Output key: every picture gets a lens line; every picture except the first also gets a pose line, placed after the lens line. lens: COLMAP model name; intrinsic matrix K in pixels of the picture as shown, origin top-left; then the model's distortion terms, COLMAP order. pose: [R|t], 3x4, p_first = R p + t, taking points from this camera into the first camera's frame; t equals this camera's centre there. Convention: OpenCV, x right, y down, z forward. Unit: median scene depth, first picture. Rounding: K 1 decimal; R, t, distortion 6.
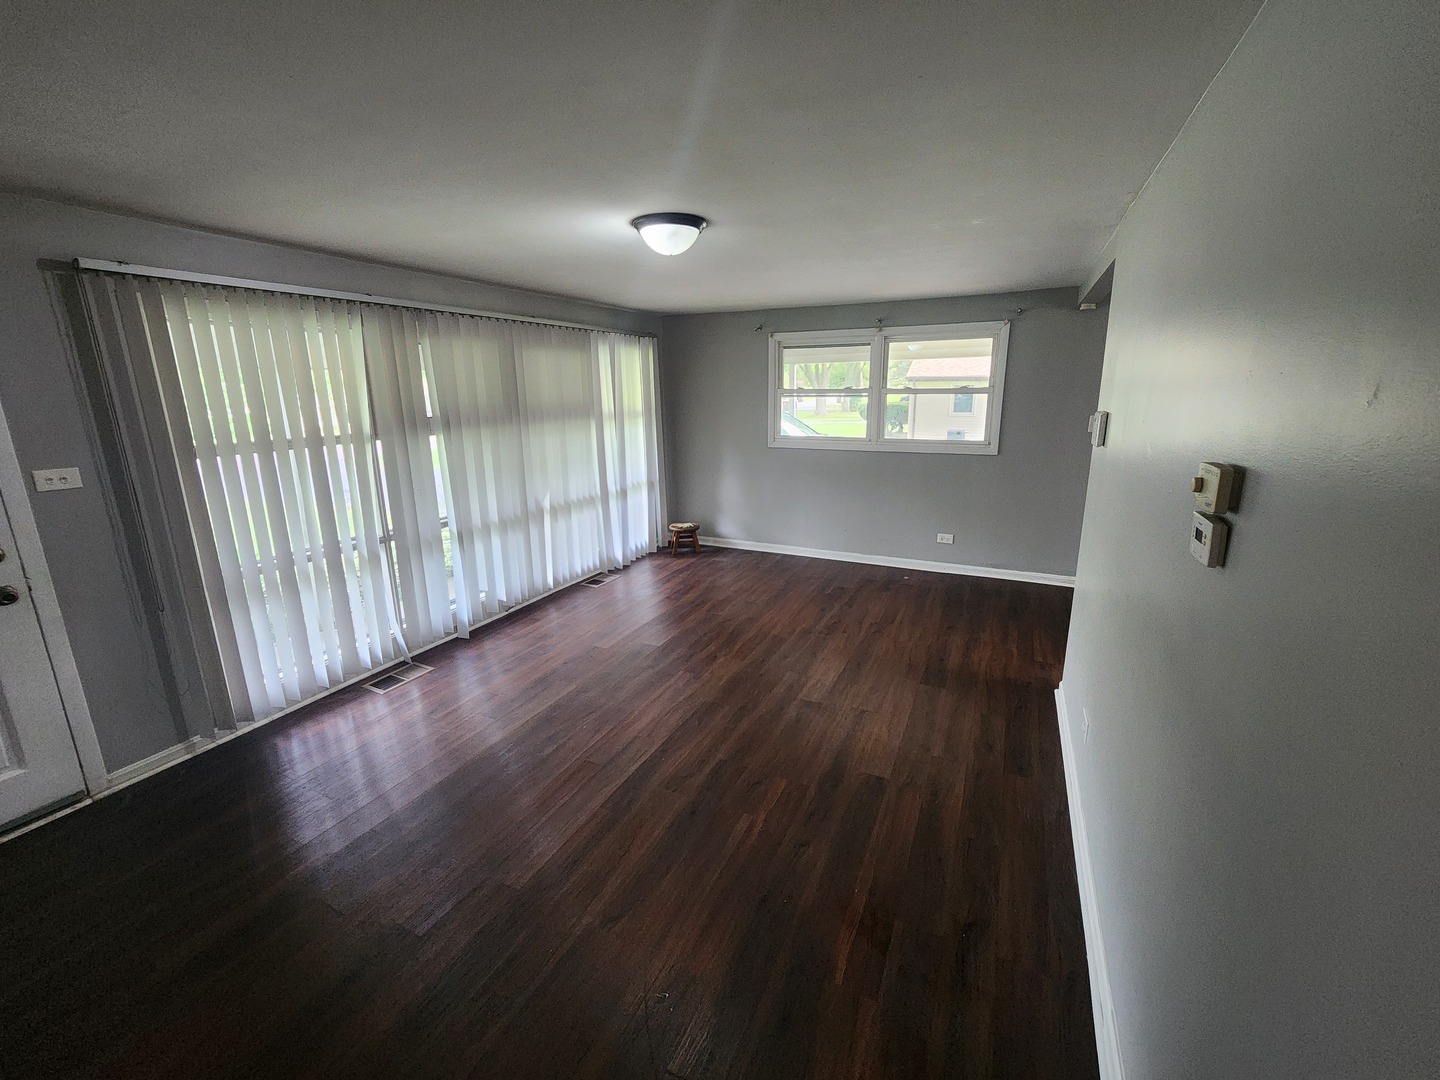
lens RADIAL K [[601.5, 0, 693.5], [0, 601.5, 537.4], [0, 0, 1]] dist [-0.001819, -0.000252]
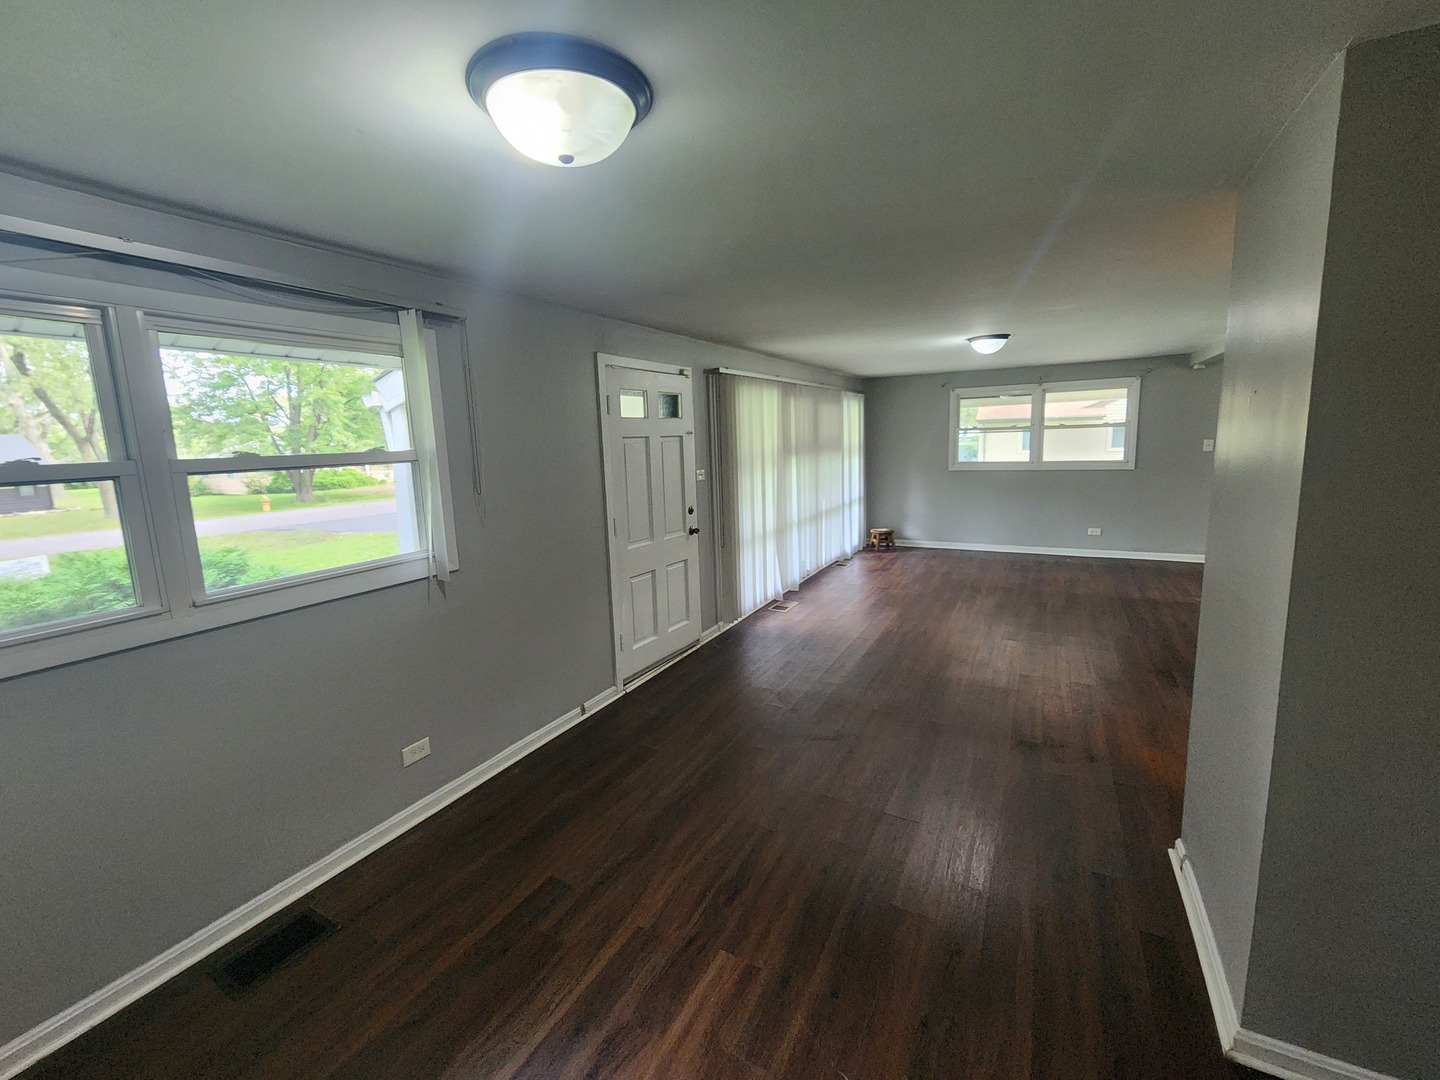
lens RADIAL K [[595.8, 0, 705.4], [0, 595.8, 532.1], [0, 0, 1]] dist [0.001459, -0.000263]
pose [[0.998906, -0.015635, -0.044063, -0.413870], [0.011993, 0.996581, -0.081744, 0.104300], [0.045190, 0.081126, 0.995679, -0.399329]]
